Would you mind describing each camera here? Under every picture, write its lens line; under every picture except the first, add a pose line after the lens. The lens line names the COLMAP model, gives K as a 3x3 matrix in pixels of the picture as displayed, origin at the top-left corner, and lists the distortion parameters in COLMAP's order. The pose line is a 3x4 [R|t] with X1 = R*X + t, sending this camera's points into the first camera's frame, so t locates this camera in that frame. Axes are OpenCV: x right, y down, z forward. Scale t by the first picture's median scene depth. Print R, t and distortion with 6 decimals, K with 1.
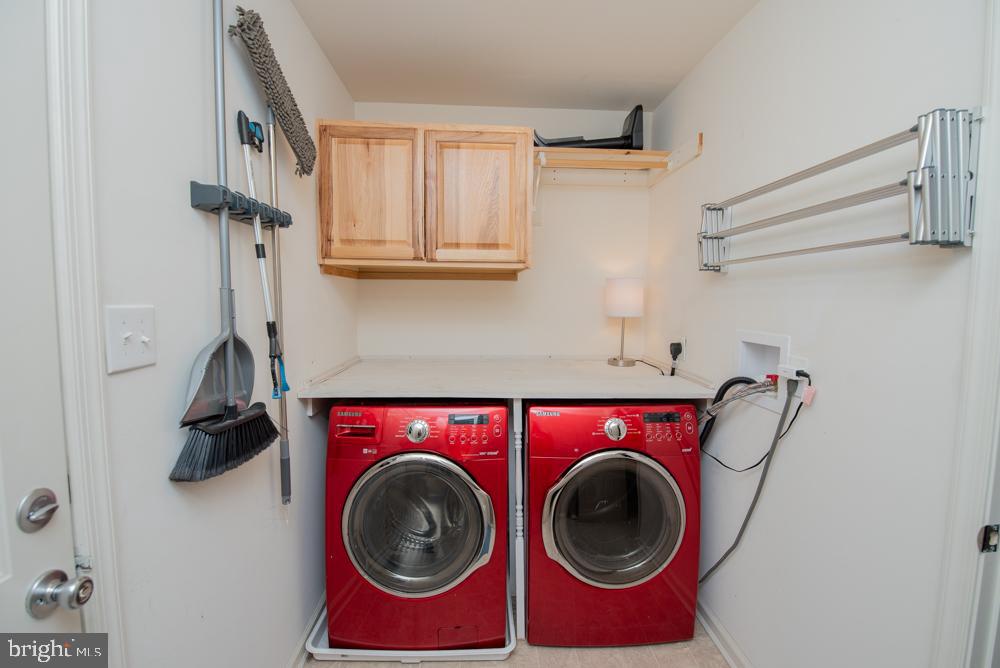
lens RADIAL K [[431.8, 0, 518.0], [0, 431.8, 328.5], [0, 0, 1]] dist [-0.010103, -0.005430]
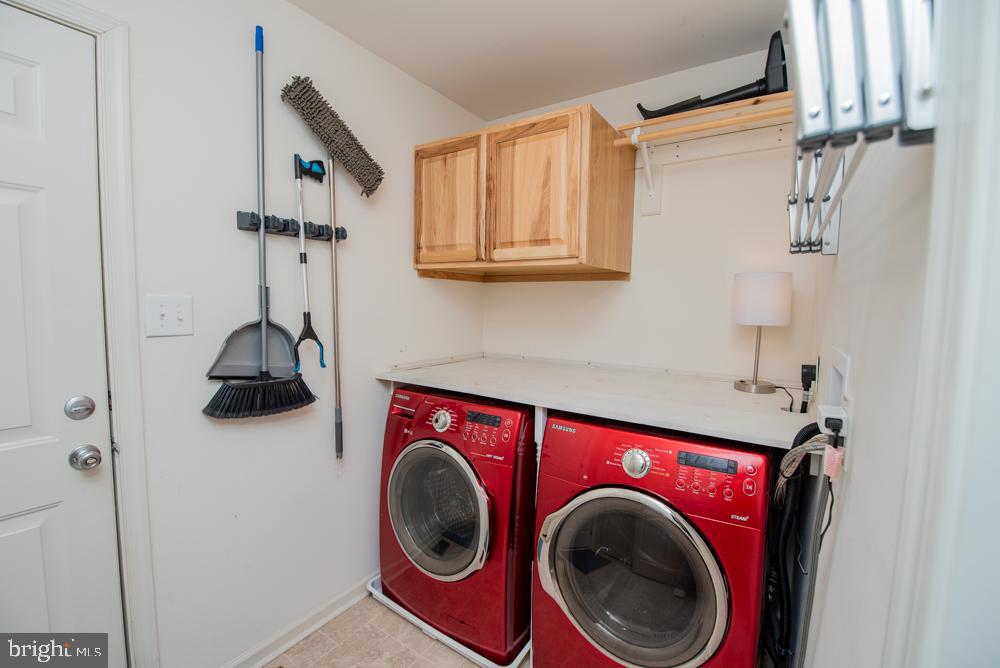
lens RADIAL K [[431.8, 0, 502.0], [0, 431.8, 332.1], [0, 0, 1]] dist [-0.010103, -0.005430]
pose [[0.800055, 0.044664, -0.598261, 0.447874], [-0.052411, 0.998616, 0.004464, 0.005272], [0.597632, 0.027784, 0.801289, 0.205435]]
